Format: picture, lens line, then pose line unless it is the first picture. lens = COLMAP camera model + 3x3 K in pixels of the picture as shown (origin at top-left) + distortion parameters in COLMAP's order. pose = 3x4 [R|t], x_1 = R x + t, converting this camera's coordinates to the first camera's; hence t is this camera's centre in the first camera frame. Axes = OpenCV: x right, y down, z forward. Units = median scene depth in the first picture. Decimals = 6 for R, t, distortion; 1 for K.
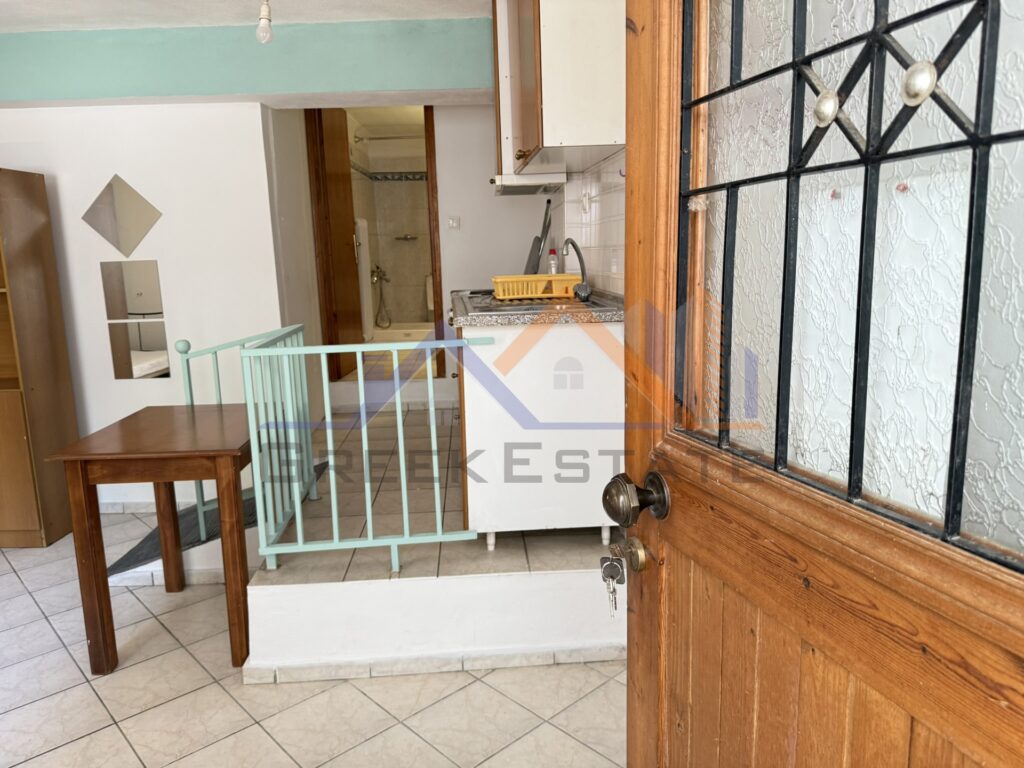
lens RADIAL K [[721.8, 0, 509.1], [0, 721.8, 376.5], [0, 0, 1]] dist [0.059258, -0.070145]
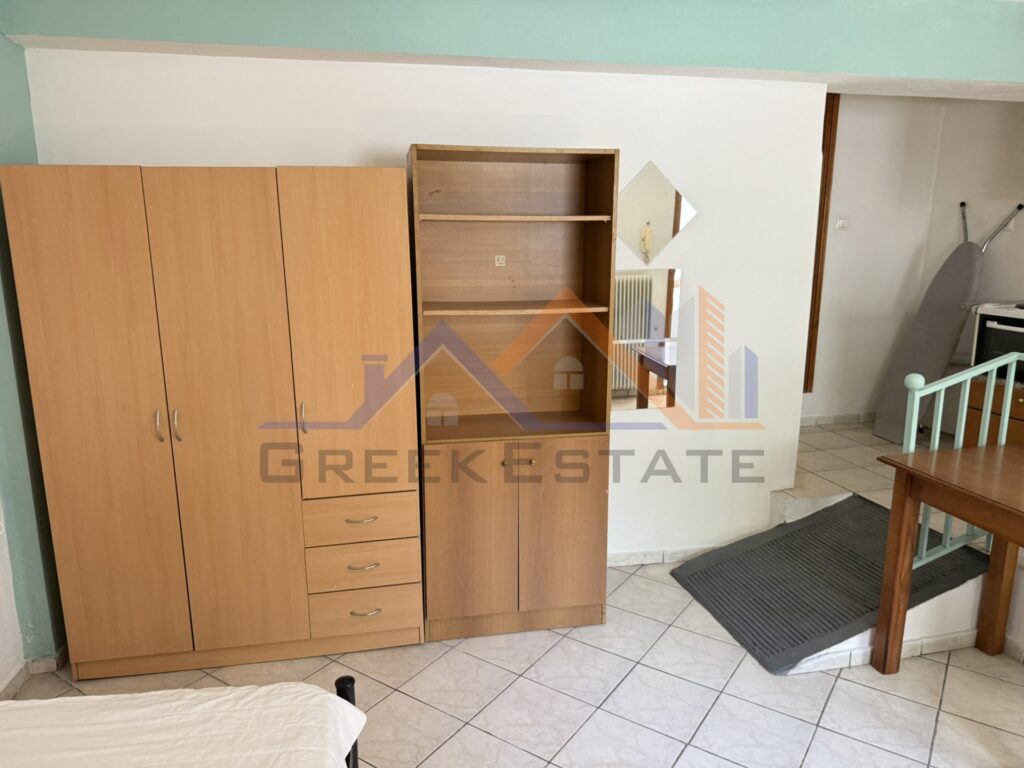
lens RADIAL K [[721.8, 0, 521.2], [0, 721.8, 383.7], [0, 0, 1]] dist [0.059258, -0.070145]
pose [[0.977115, -0.019580, 0.211808, -0.977915], [0.013269, 0.999426, 0.031178, -0.064396], [-0.212297, -0.027654, 0.976814, 0.262760]]
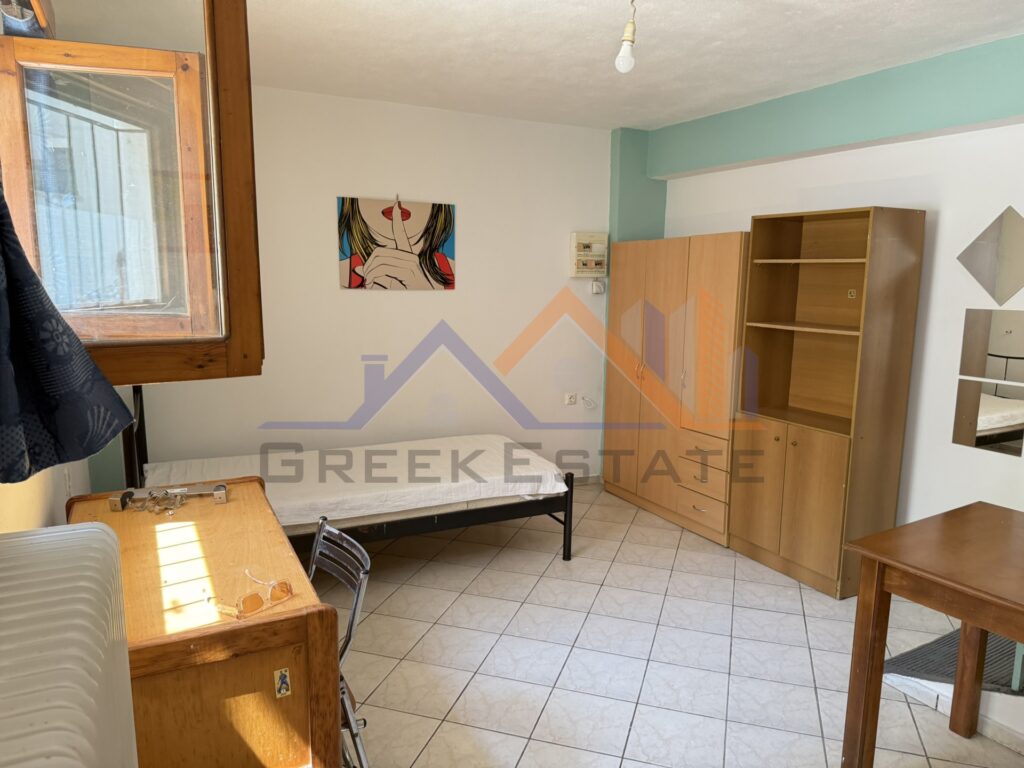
lens RADIAL K [[721.8, 0, 525.5], [0, 721.8, 393.8], [0, 0, 1]] dist [0.059258, -0.070145]
pose [[0.493842, 0.174919, -0.851777, -0.074331], [-0.176603, 0.979319, 0.098719, -0.059132], [0.851429, 0.101675, 0.514520, 0.141243]]
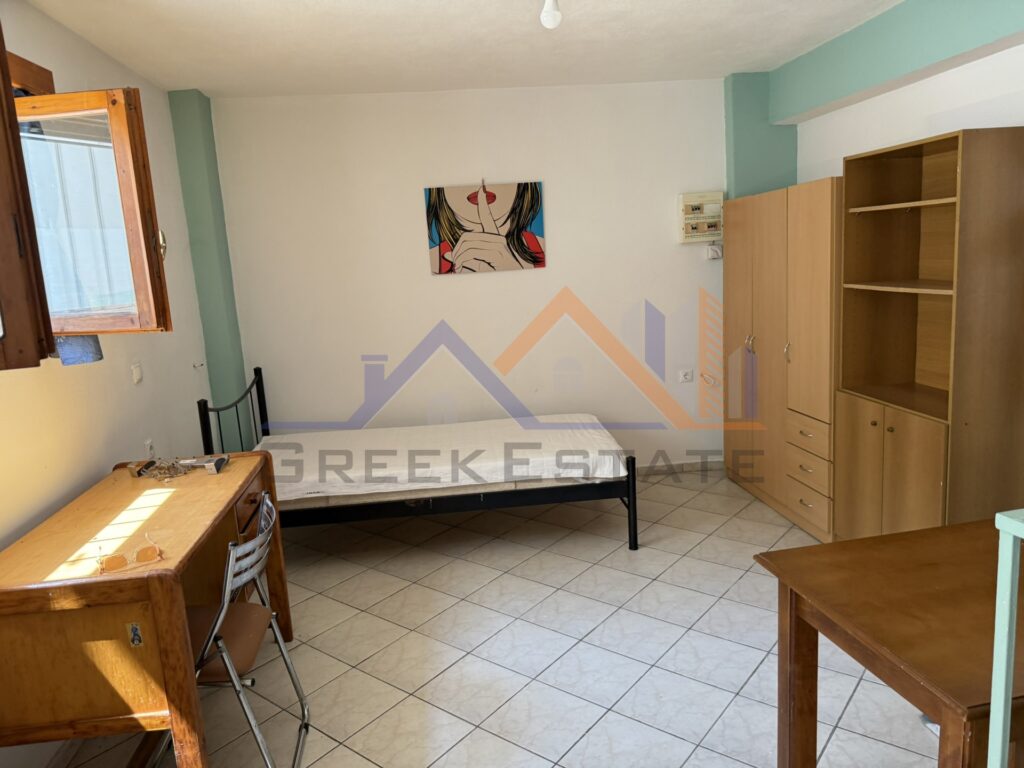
lens RADIAL K [[721.8, 0, 502.5], [0, 721.8, 375.5], [0, 0, 1]] dist [0.059258, -0.070145]
pose [[0.134285, 0.178537, -0.974727, 0.006470], [-0.112261, 0.980044, 0.164046, -0.108022], [0.984563, 0.087395, 0.151648, 0.441574]]
